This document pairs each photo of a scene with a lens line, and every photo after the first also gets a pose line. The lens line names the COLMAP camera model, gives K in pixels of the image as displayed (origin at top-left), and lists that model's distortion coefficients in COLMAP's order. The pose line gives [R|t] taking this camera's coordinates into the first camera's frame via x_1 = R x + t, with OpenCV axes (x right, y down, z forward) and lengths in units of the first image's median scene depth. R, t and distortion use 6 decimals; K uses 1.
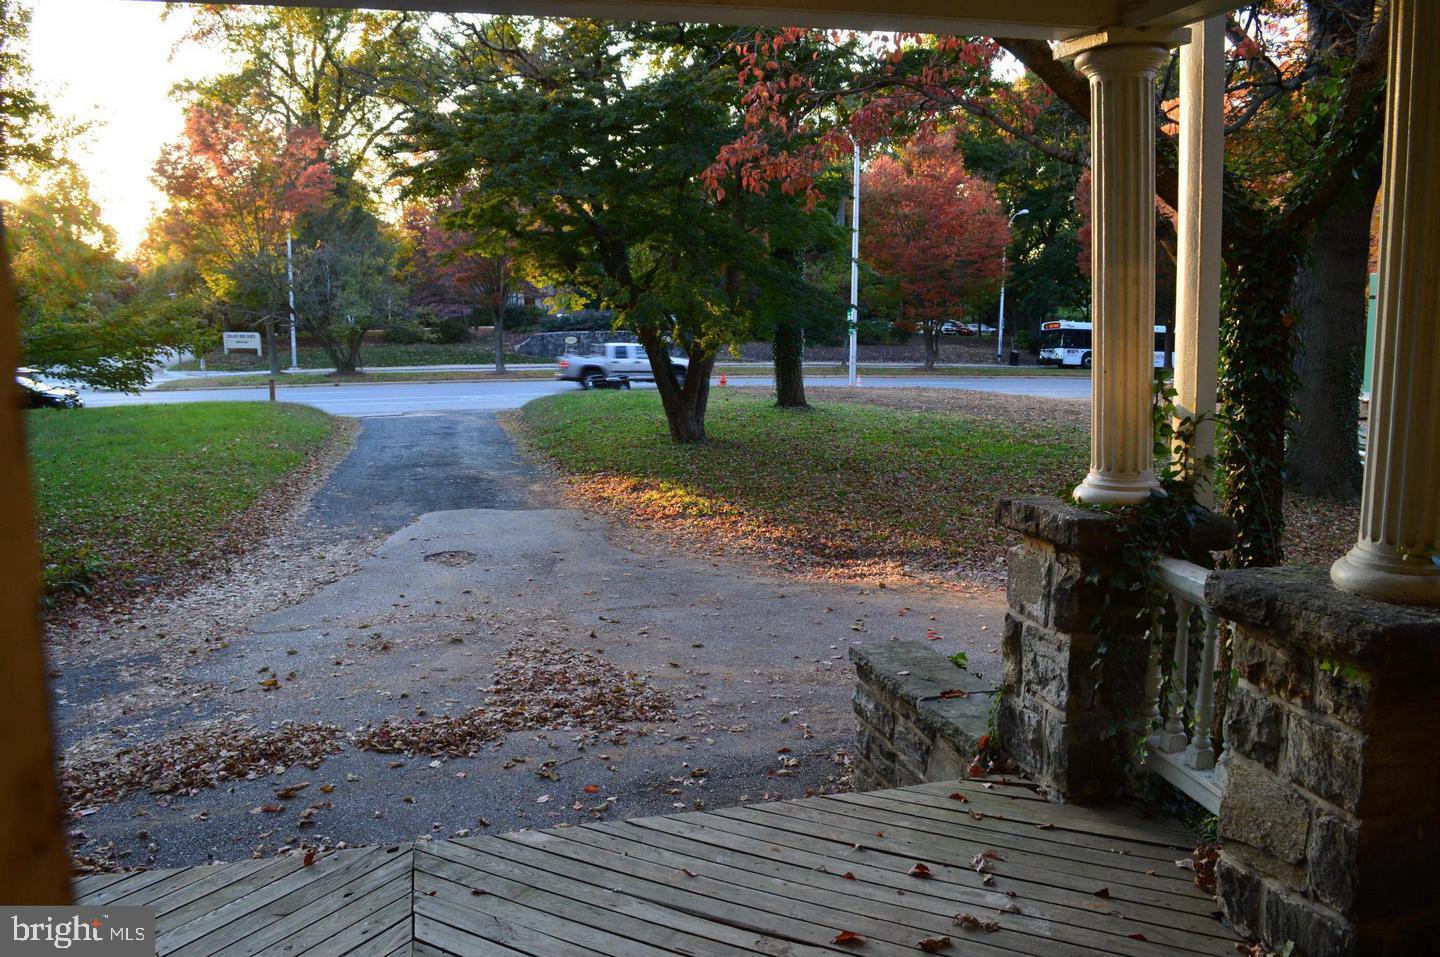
lens RADIAL K [[1143.2, 0, 720.0], [0, 1143.2, 478.5], [0, 0, 1]] dist [-0.141476, 0.000184]
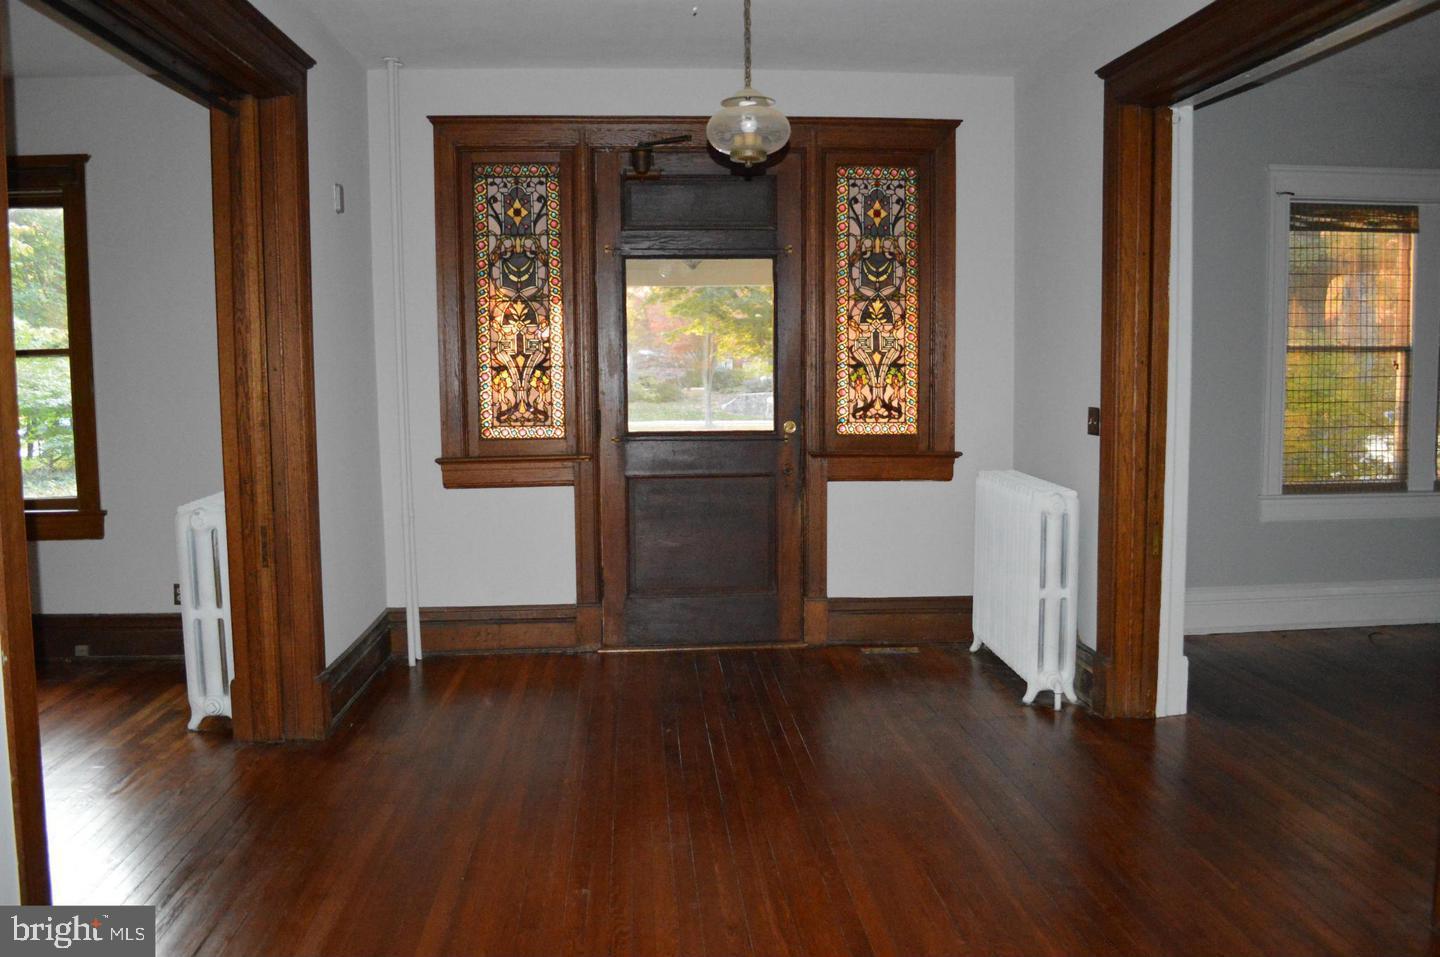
lens RADIAL K [[1143.2, 0, 720.0], [0, 1143.2, 478.5], [0, 0, 1]] dist [-0.141476, 0.000184]
pose [[0.983611, 0.012442, -0.179874, 0.022995], [-0.022189, 0.998386, -0.052276, 0.016111], [0.178933, 0.055411, 0.982300, -0.115427]]
